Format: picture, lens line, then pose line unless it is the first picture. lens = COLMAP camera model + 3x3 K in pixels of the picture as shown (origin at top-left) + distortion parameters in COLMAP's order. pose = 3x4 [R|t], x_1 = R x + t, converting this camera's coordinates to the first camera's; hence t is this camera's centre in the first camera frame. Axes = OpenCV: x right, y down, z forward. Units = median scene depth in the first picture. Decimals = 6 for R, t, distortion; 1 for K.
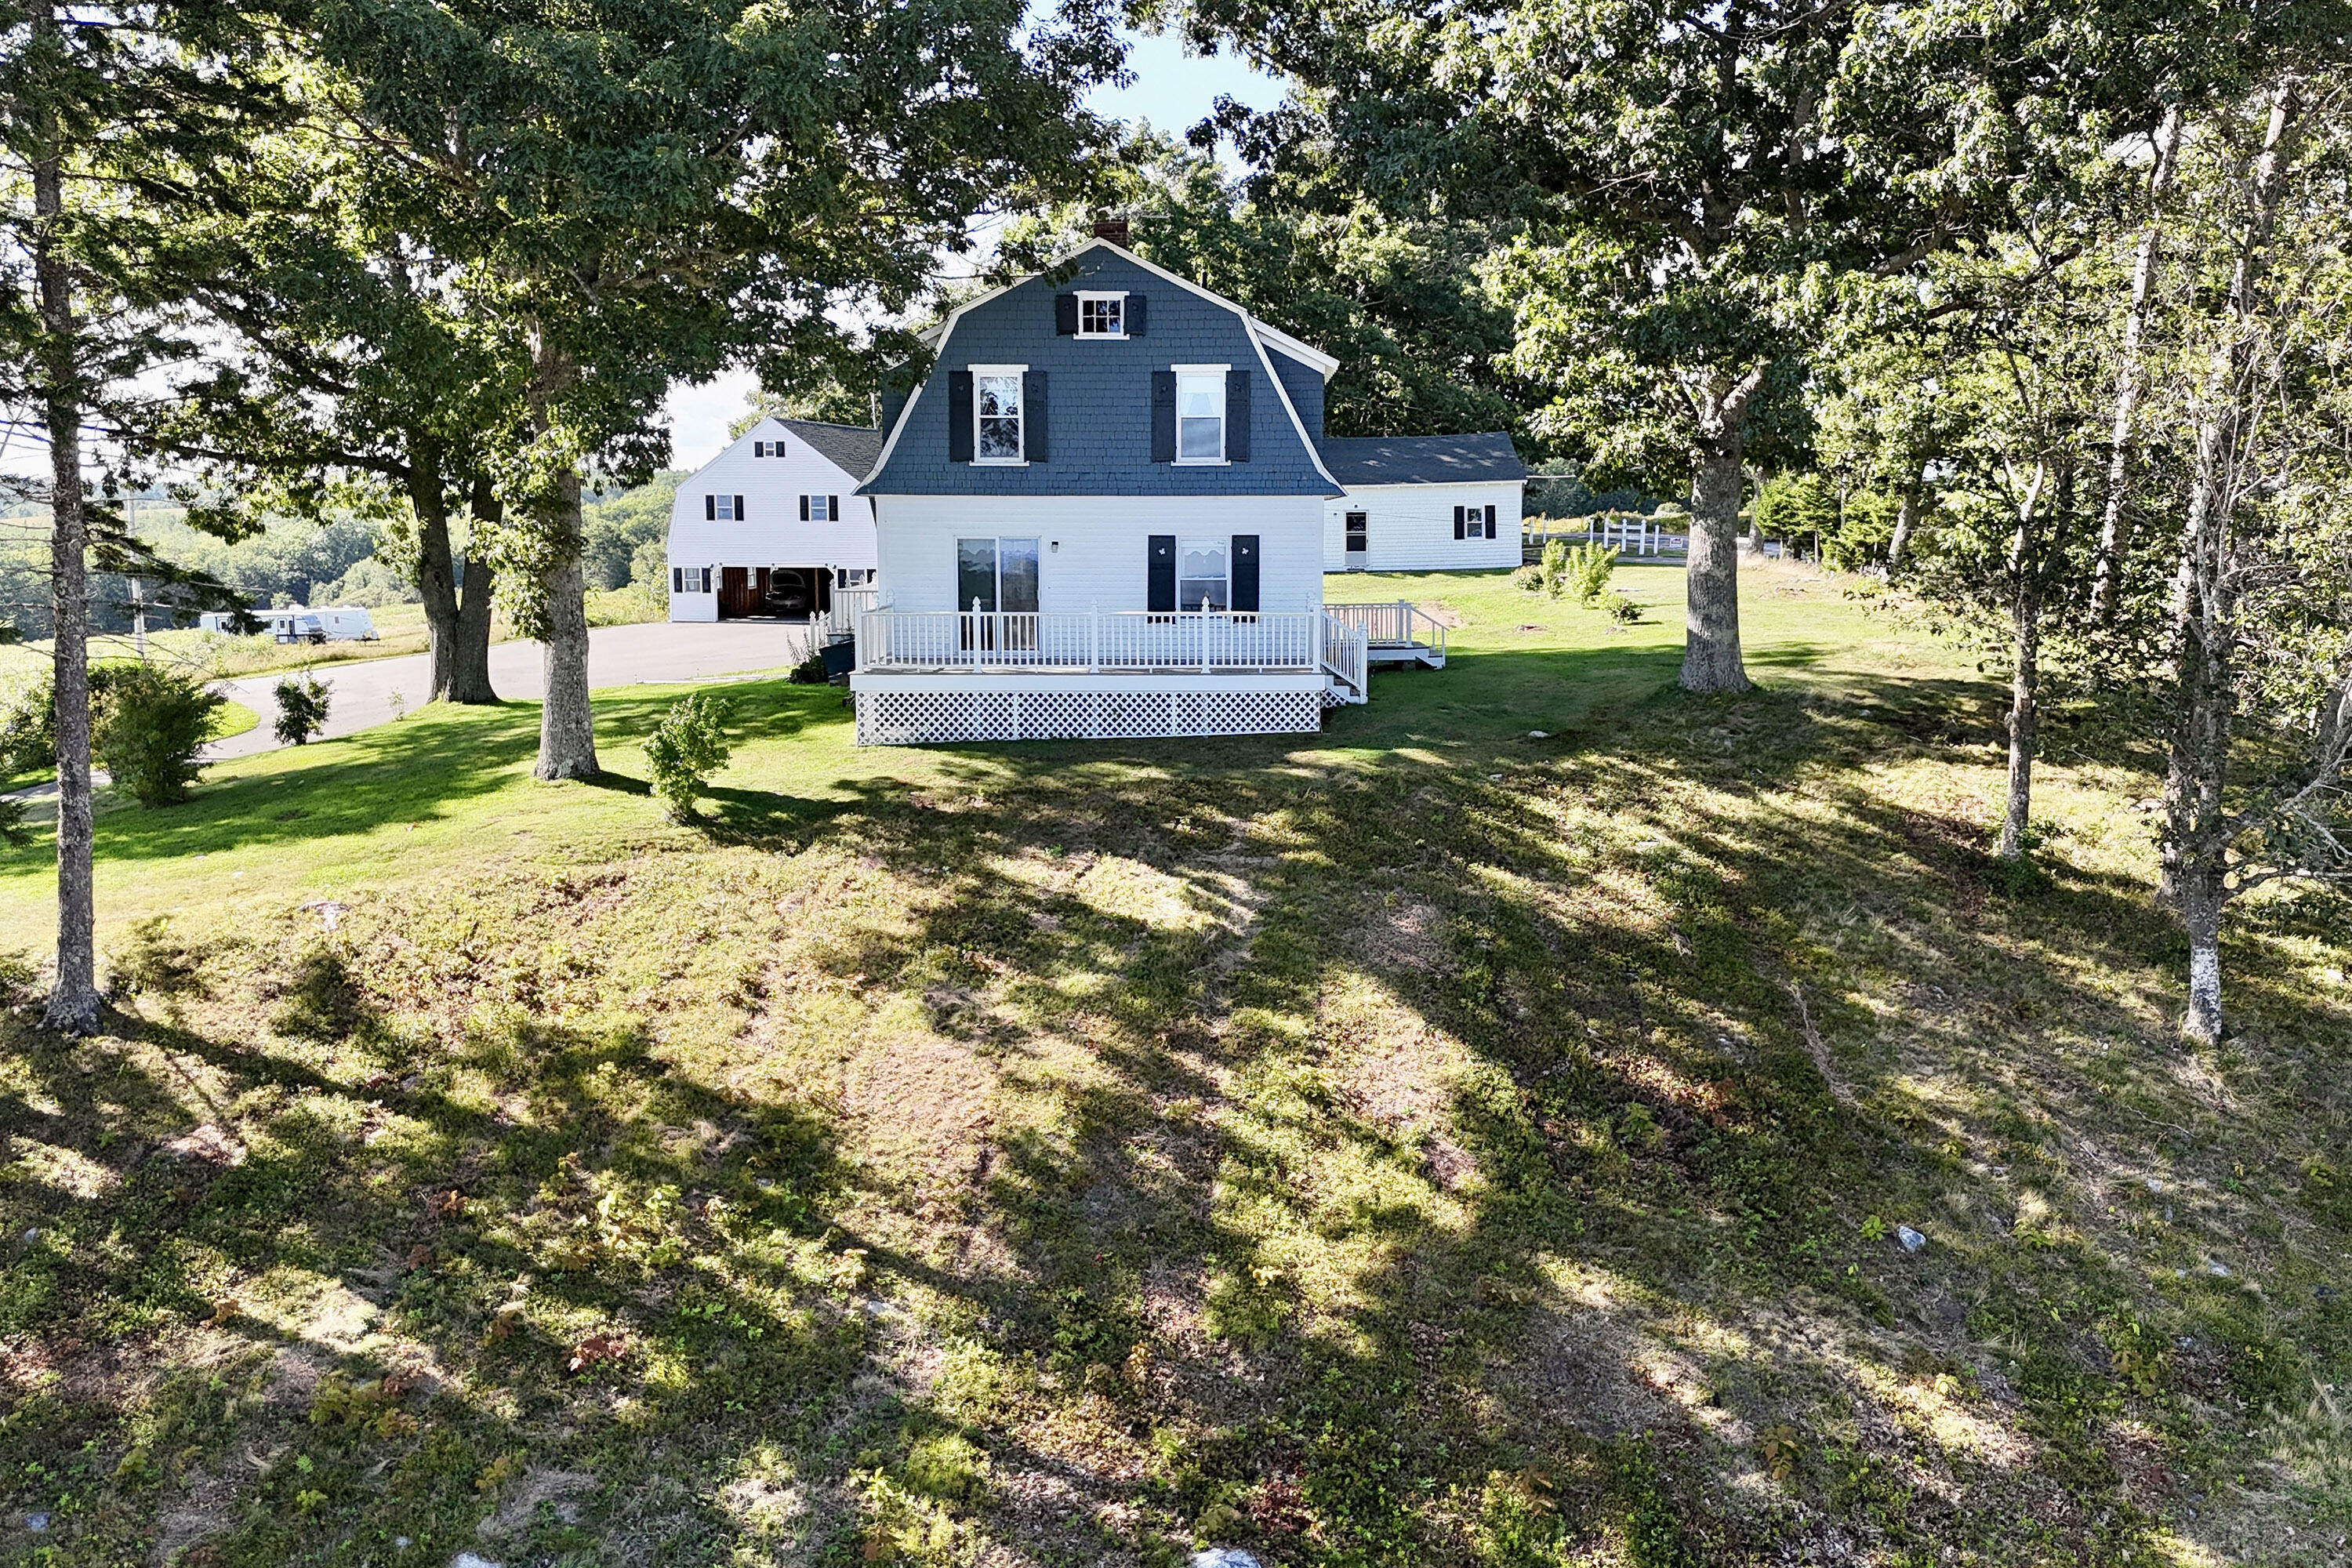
lens RADIAL K [[1926.5, 0, 1169.7], [0, 1926.5, 801.7], [0, 0, 1]] dist [0.047792, -0.011571]
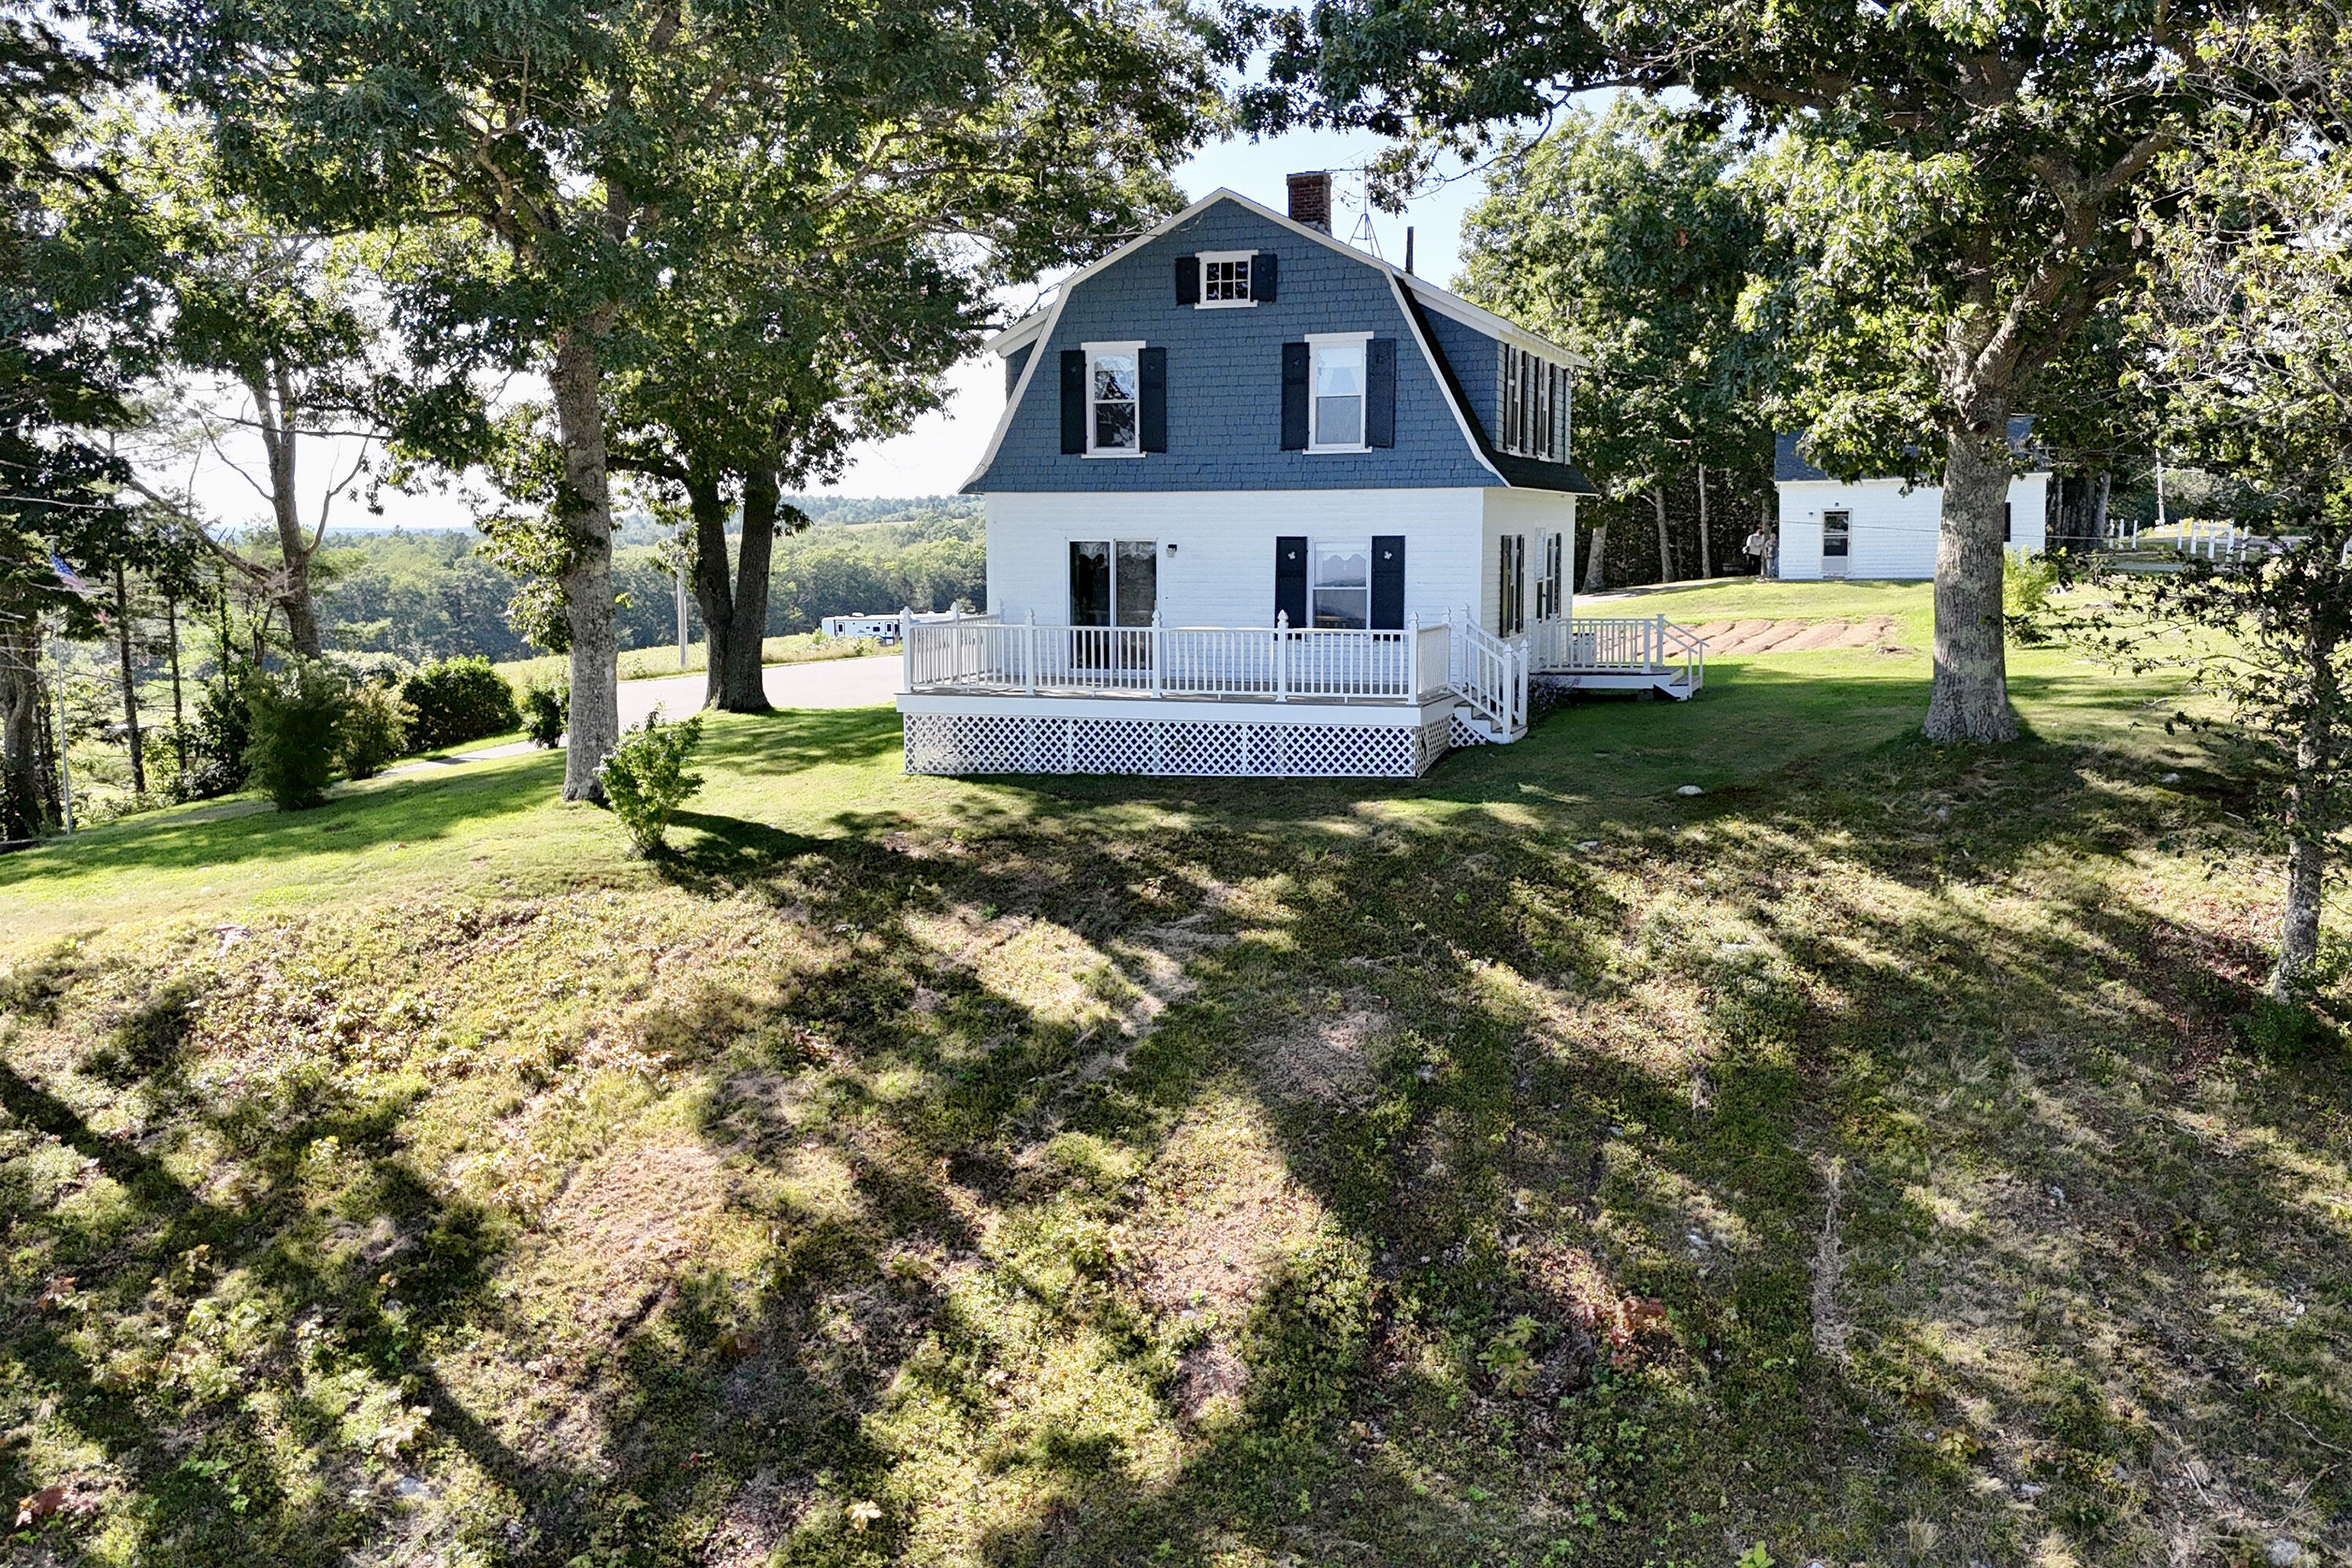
lens RADIAL K [[1979.3, 0, 1176.0], [0, 1979.3, 784.0], [0, 0, 1]] dist [0.035762, 0.002810]
pose [[0.953898, 0.036612, -0.297888, 0.254967], [-0.041082, 0.999117, -0.008759, -0.024308], [0.297305, 0.020593, 0.954560, 0.192188]]
